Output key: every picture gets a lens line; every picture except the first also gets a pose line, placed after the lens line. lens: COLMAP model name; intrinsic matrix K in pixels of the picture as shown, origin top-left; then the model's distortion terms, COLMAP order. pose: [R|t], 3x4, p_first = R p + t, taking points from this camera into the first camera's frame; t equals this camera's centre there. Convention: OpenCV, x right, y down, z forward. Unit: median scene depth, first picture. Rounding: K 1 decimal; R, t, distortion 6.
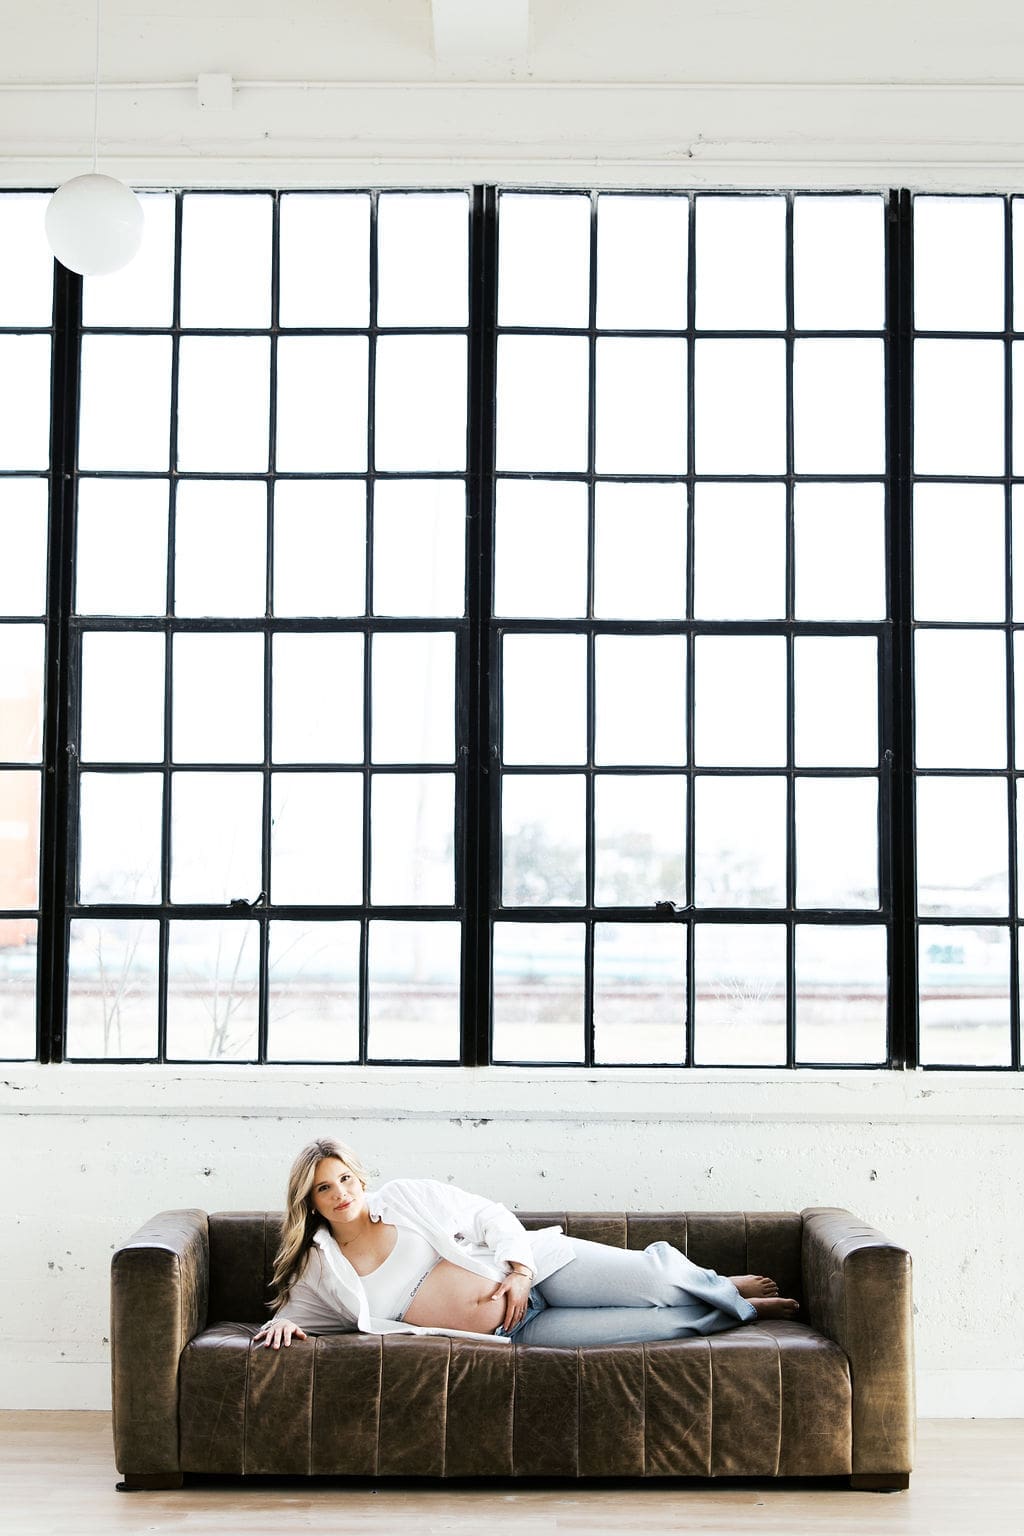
lens RADIAL K [[2647.3, 0, 512.0], [0, 2647.3, 768.0], [0, 0, 1]] dist [-0.058040, -0.064592]
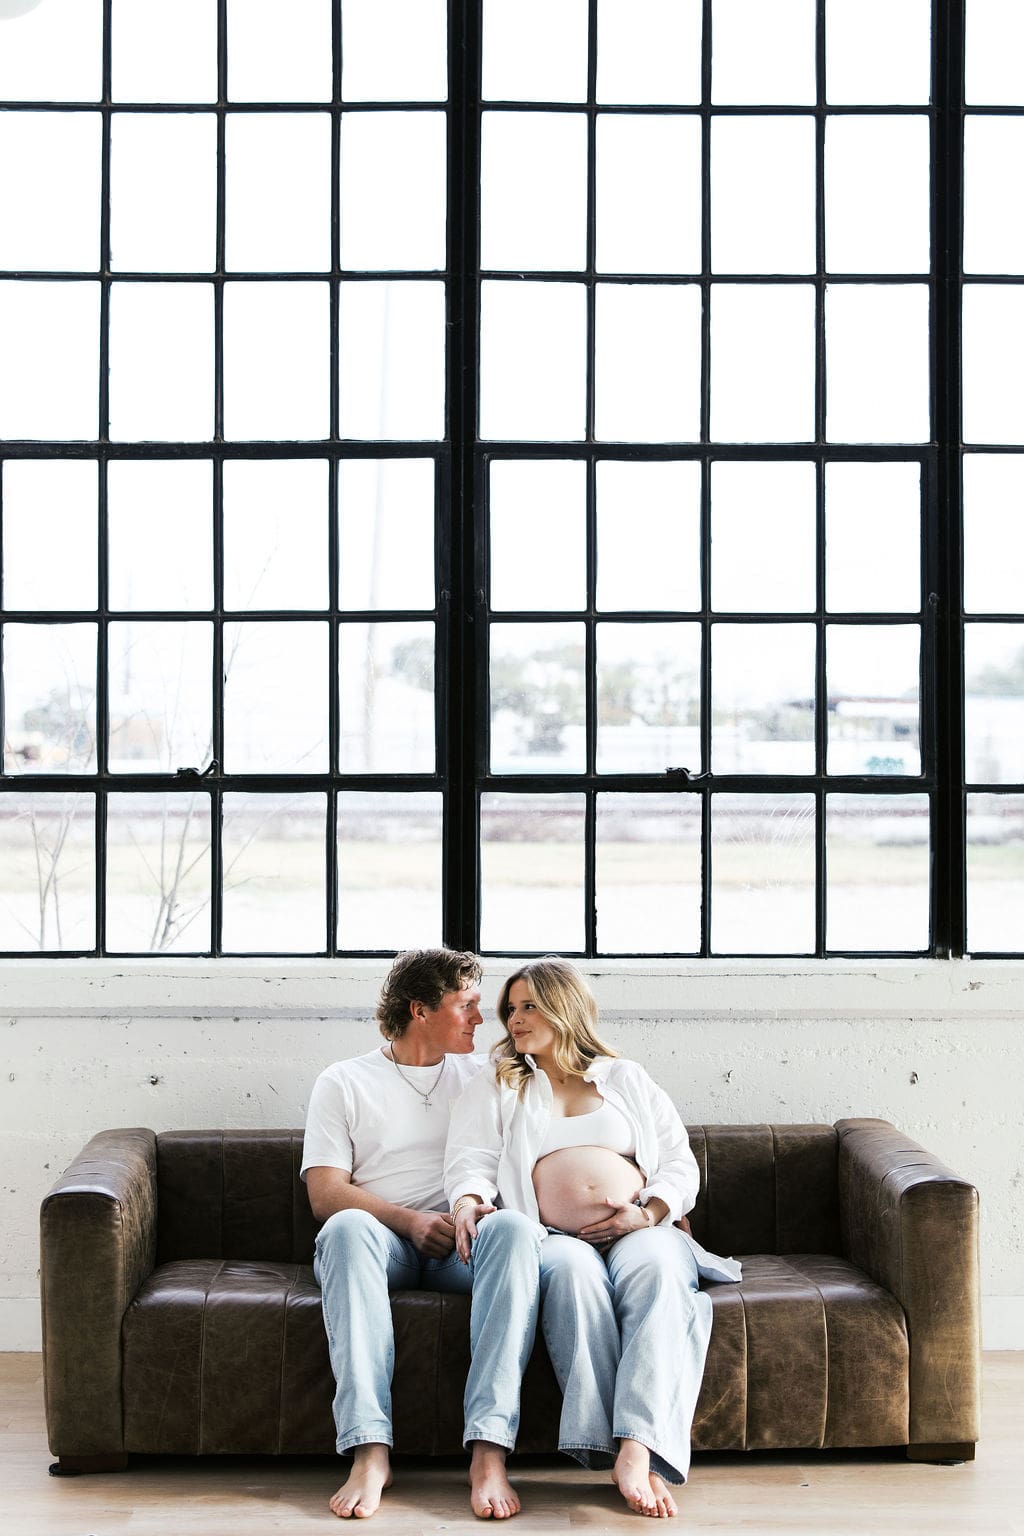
lens RADIAL K [[2513.8, 0, 489.6], [0, 2513.8, 732.4], [0, 0, 1]] dist [-0.066619, 0.115462]
pose [[0.999869, -0.004769, 0.015476, -0.016681], [0.003801, 0.998068, 0.062007, -0.012801], [-0.015742, -0.061941, 0.997956, 0.176807]]
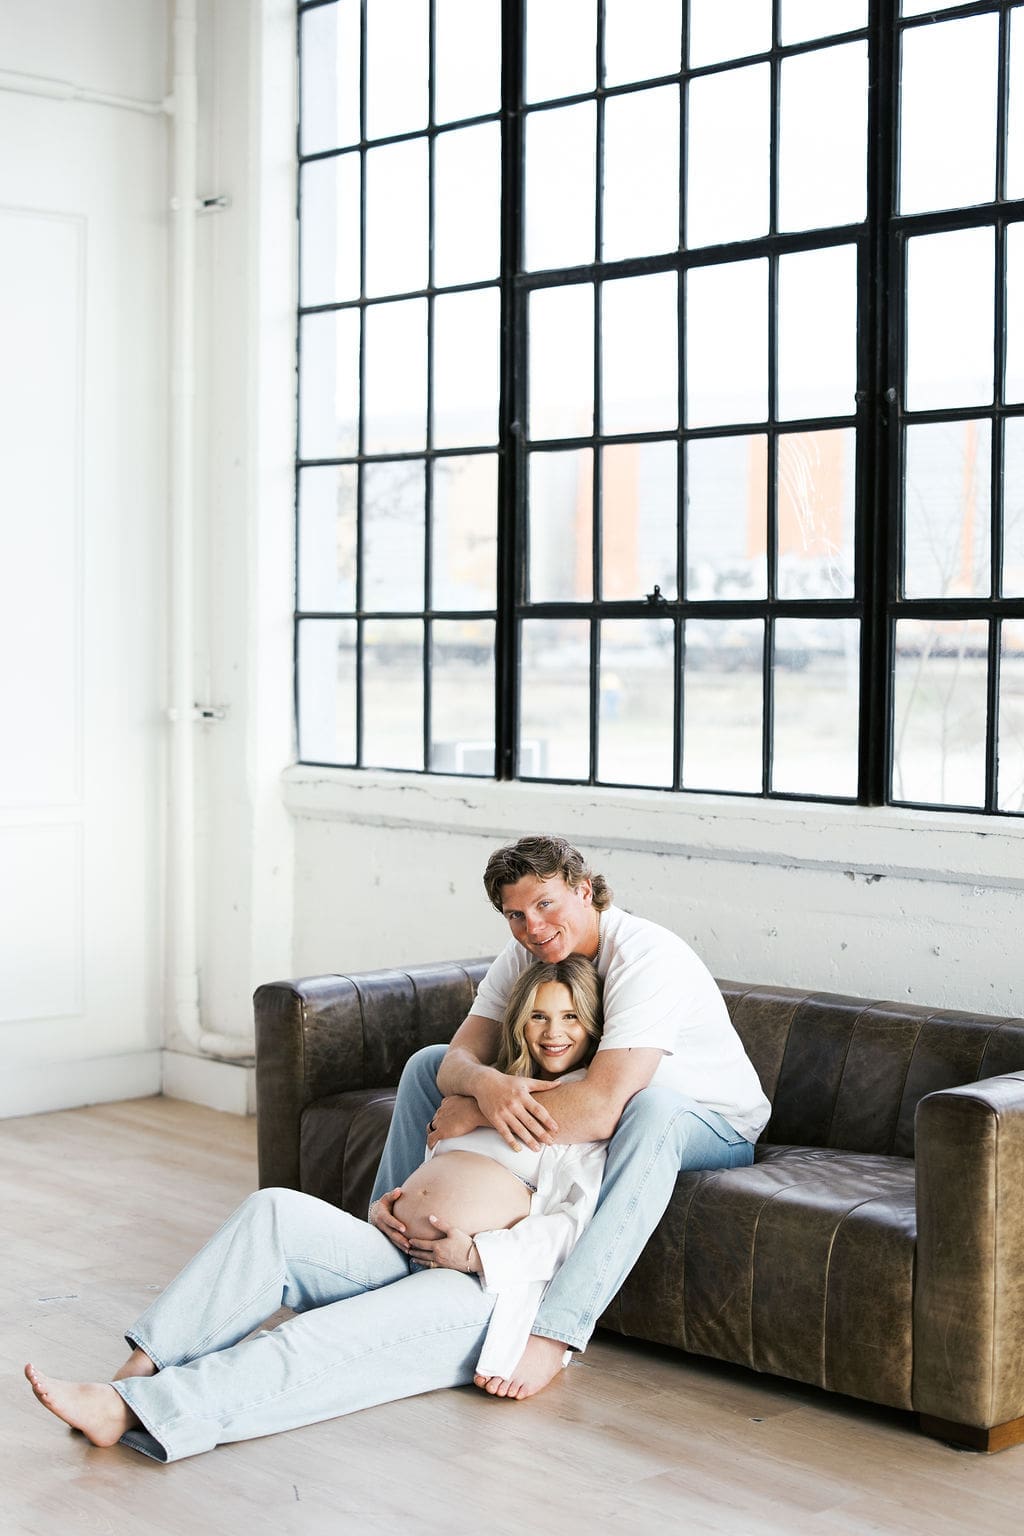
lens RADIAL K [[2647.3, 0, 512.0], [0, 2647.3, 768.0], [0, 0, 1]] dist [-0.058040, -0.064592]
pose [[0.636351, 0.036294, -0.770546, 0.515359], [0.050149, 0.994833, 0.088274, 0.028017], [0.769768, -0.094815, 0.631242, 0.430824]]
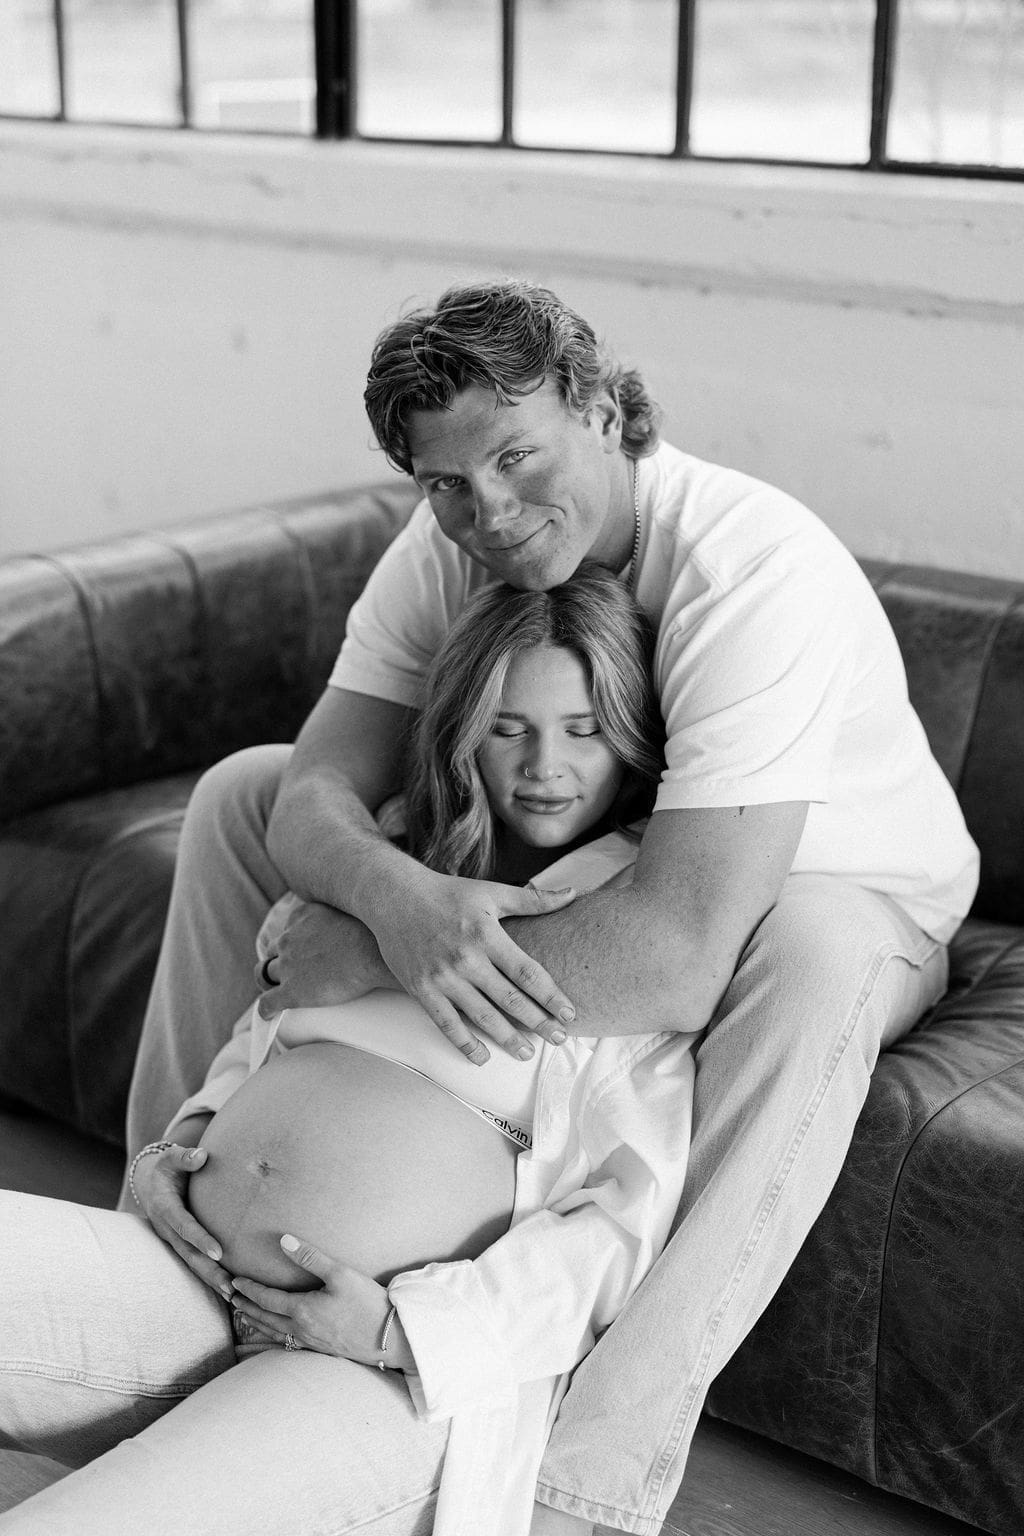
lens RADIAL K [[2528.0, 0, 480.0], [0, 2528.0, 791.0], [0, 0, 1]] dist [0.007815, 0.013329]
pose [[0.708014, 0.210022, -0.674245, 0.183012], [0.053873, 0.935908, 0.348099, 0.062327], [0.704140, -0.282783, 0.651322, 0.675226]]
